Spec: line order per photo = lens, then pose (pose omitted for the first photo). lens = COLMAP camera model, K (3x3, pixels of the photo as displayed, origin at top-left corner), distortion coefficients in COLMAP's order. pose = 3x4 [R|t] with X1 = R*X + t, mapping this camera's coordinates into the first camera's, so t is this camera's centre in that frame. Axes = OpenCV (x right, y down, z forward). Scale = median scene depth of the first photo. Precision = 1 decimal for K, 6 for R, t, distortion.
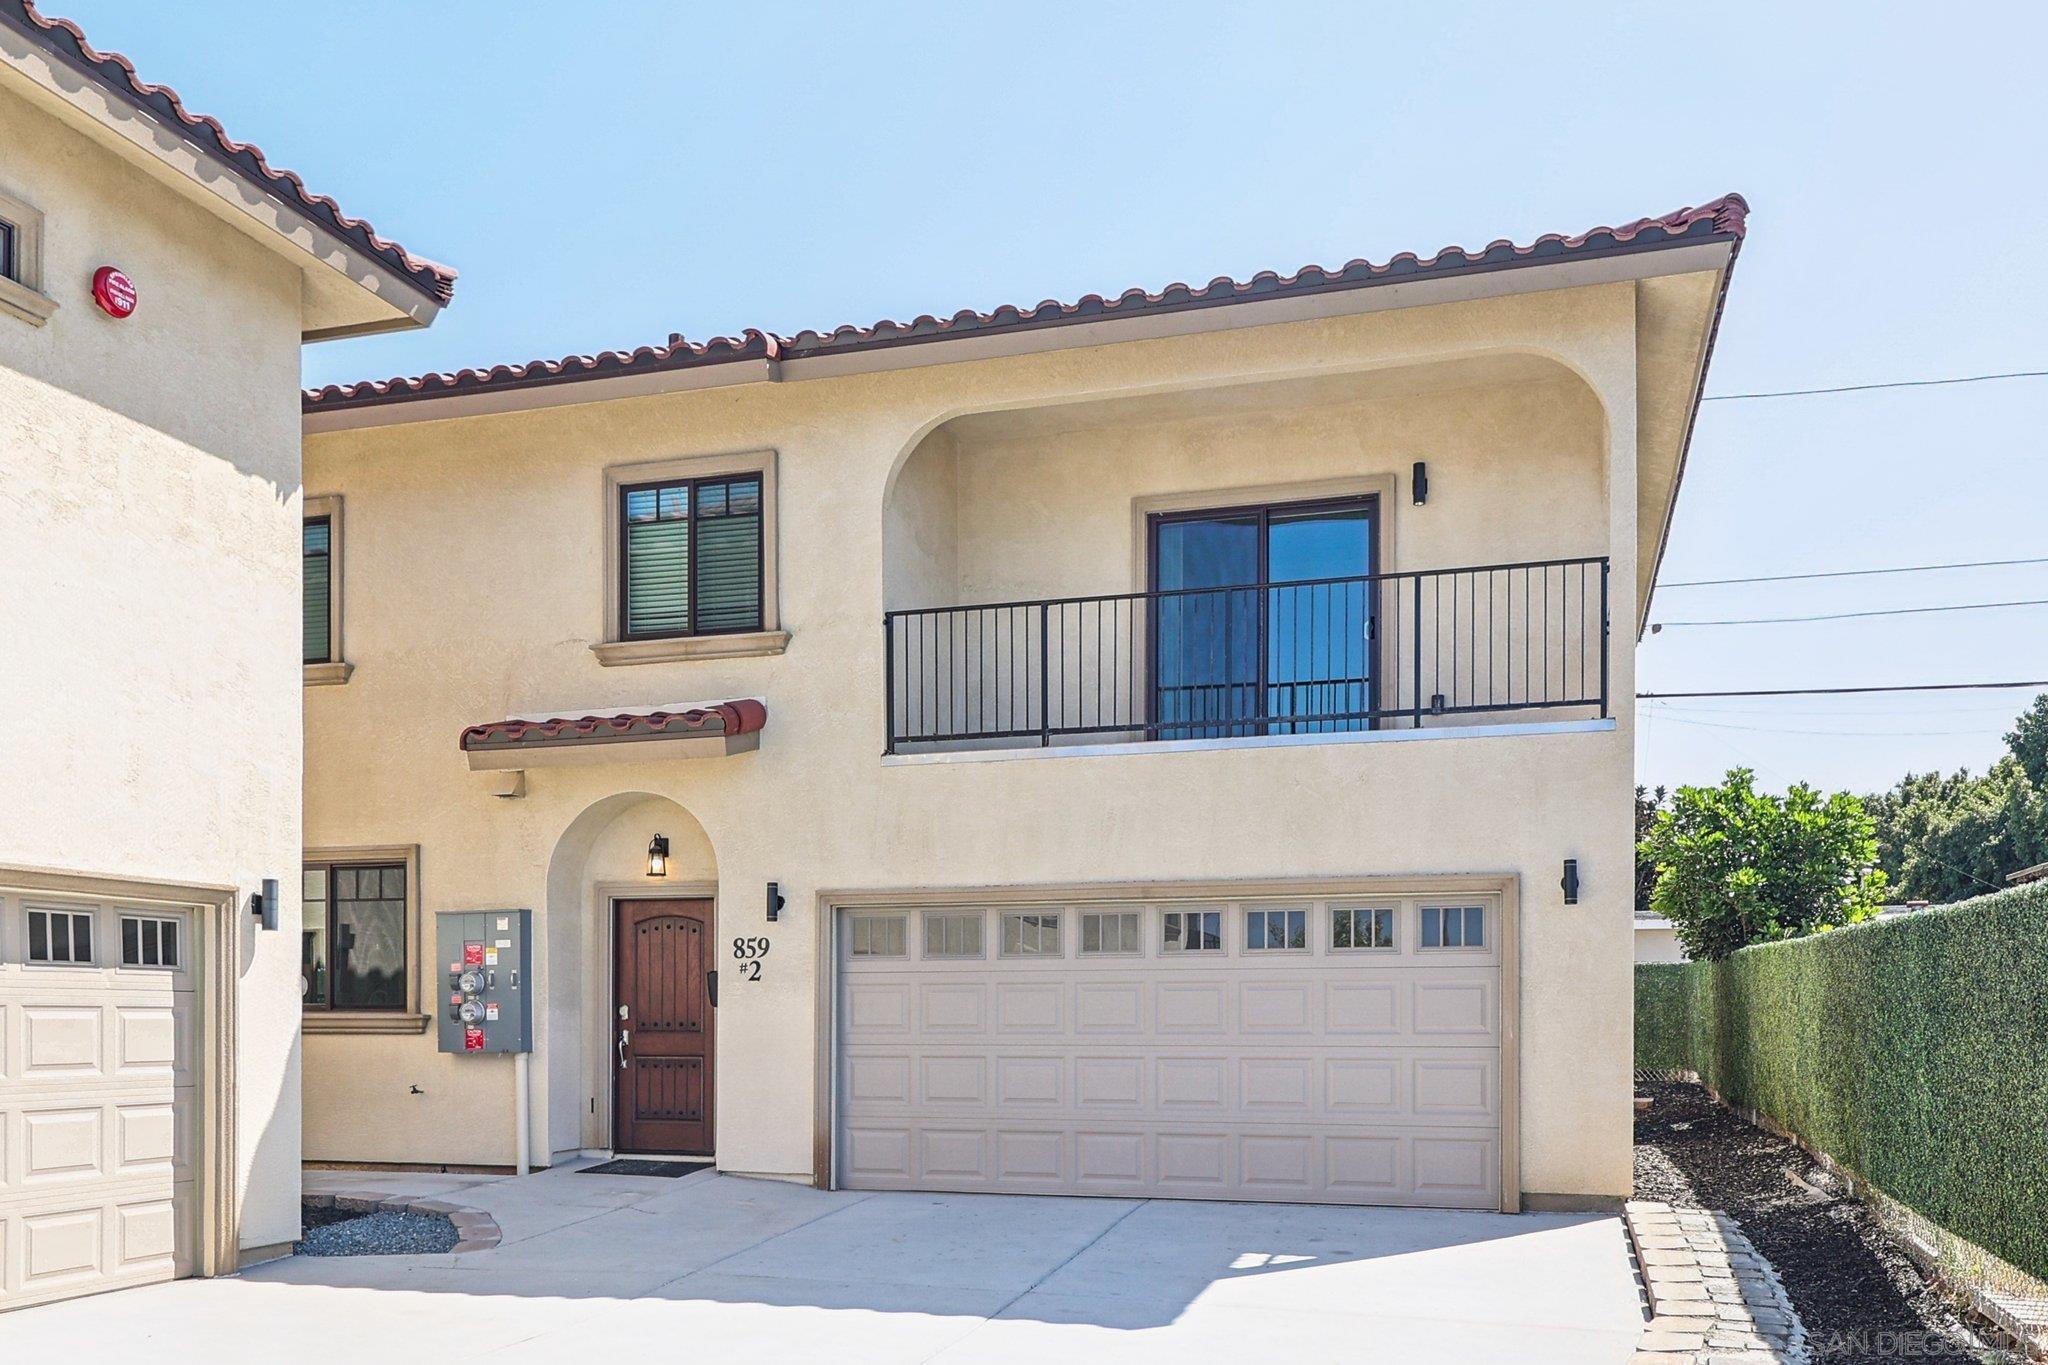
lens RADIAL K [[1710.1, 0, 1023.6], [0, 1710.1, 683.3], [0, 0, 1]] dist [0.004374, 0.001074]
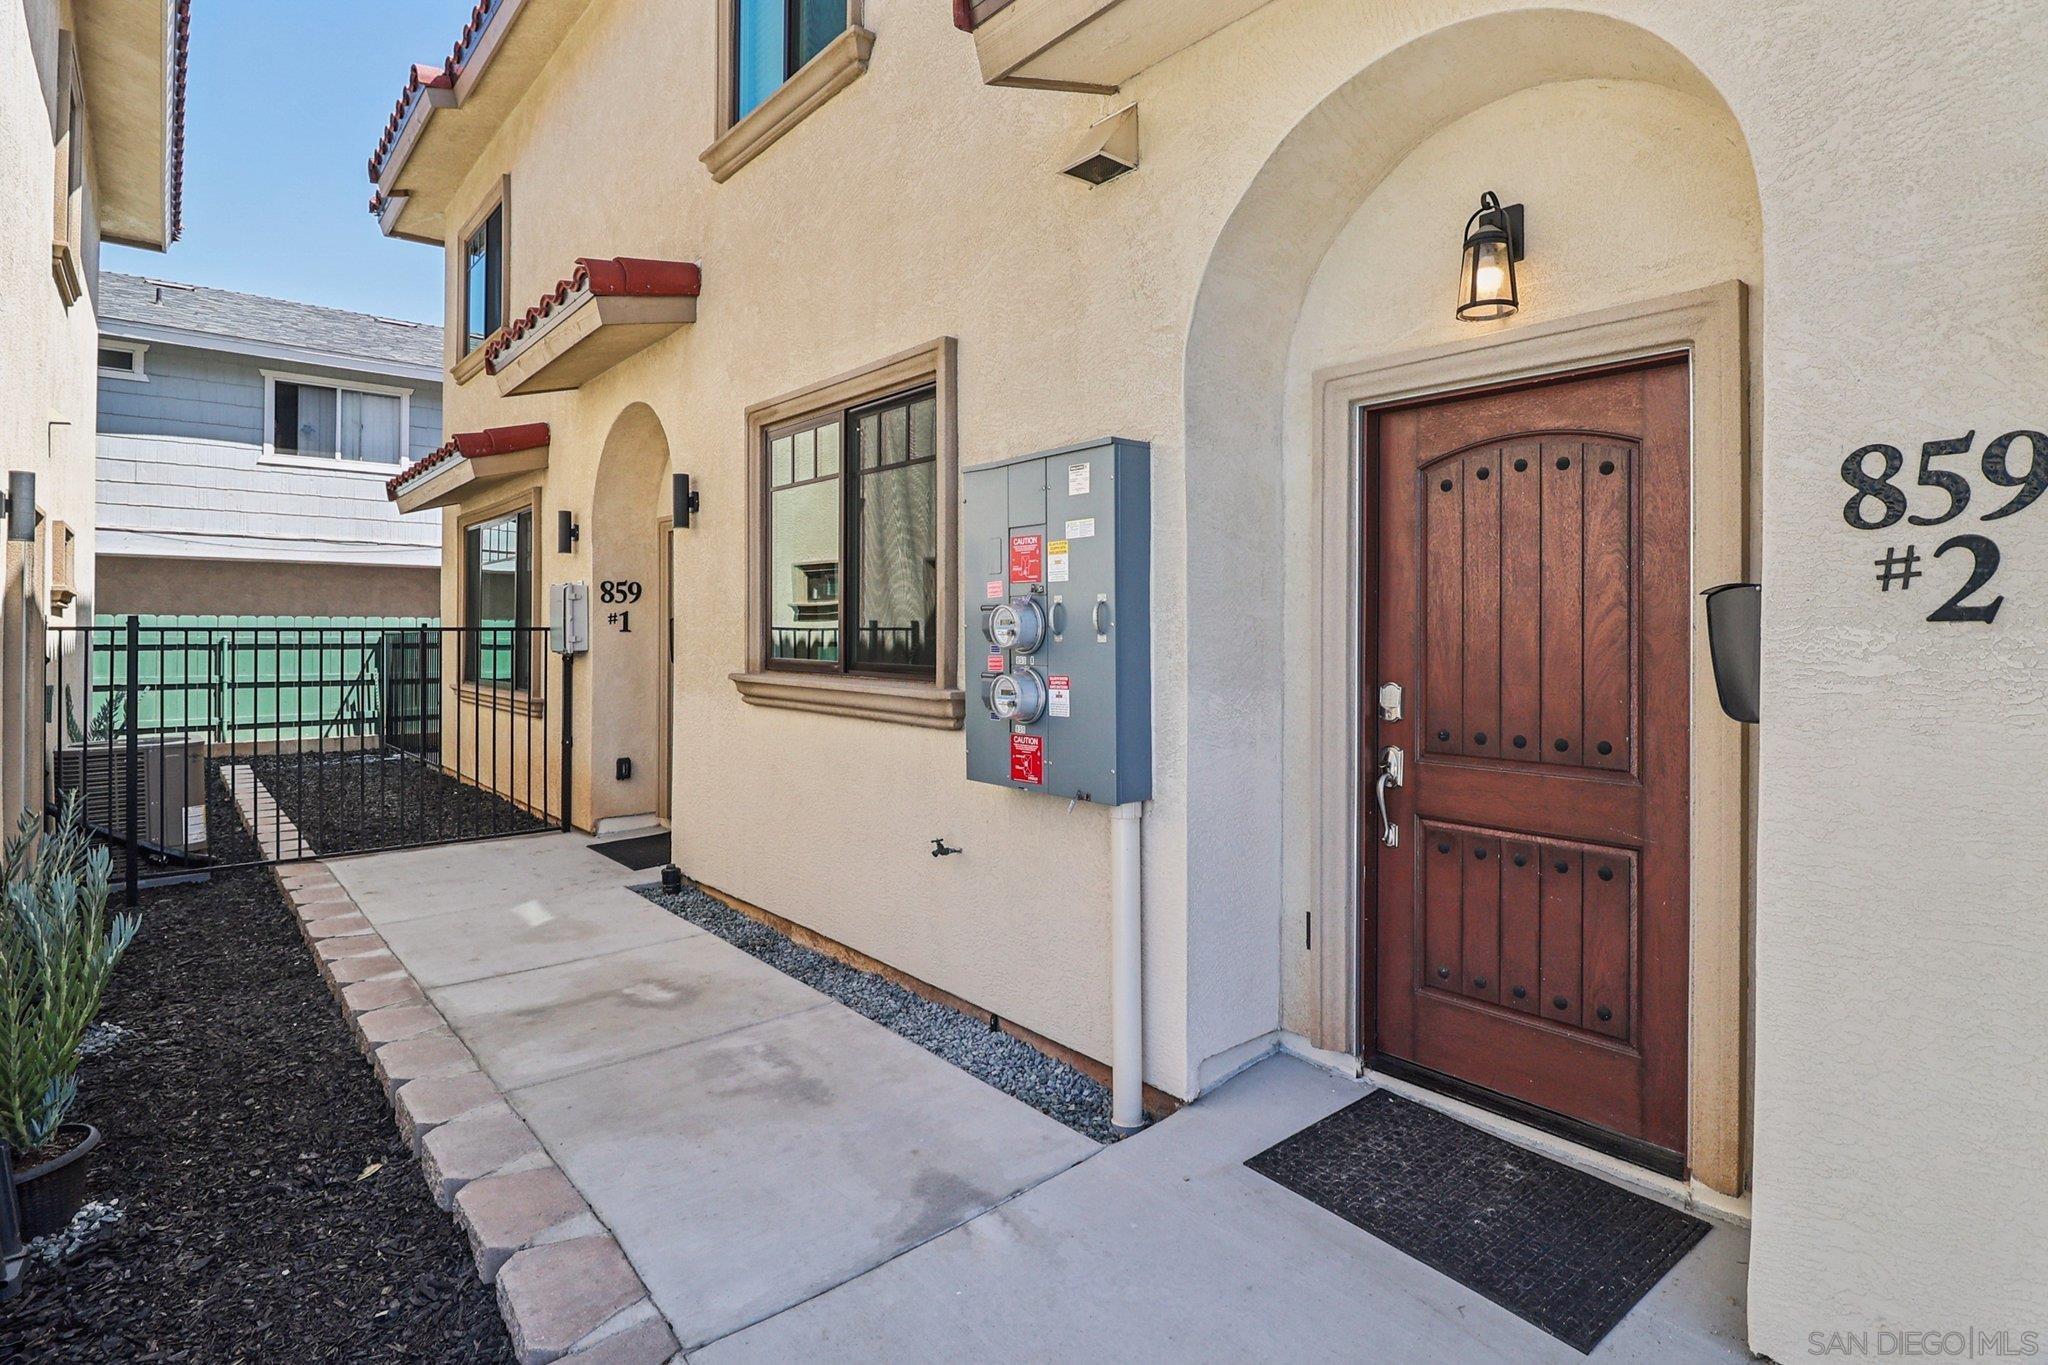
lens RADIAL K [[1021.0, 0, 1043.2], [0, 1021.0, 755.5], [0, 0, 1]] dist [-0.000386, 0.000104]
pose [[0.842122, 0.068930, -0.534864, -0.178993], [0.099905, 0.954690, 0.280331, 0.134365], [0.529952, -0.289509, 0.797079, 0.785864]]
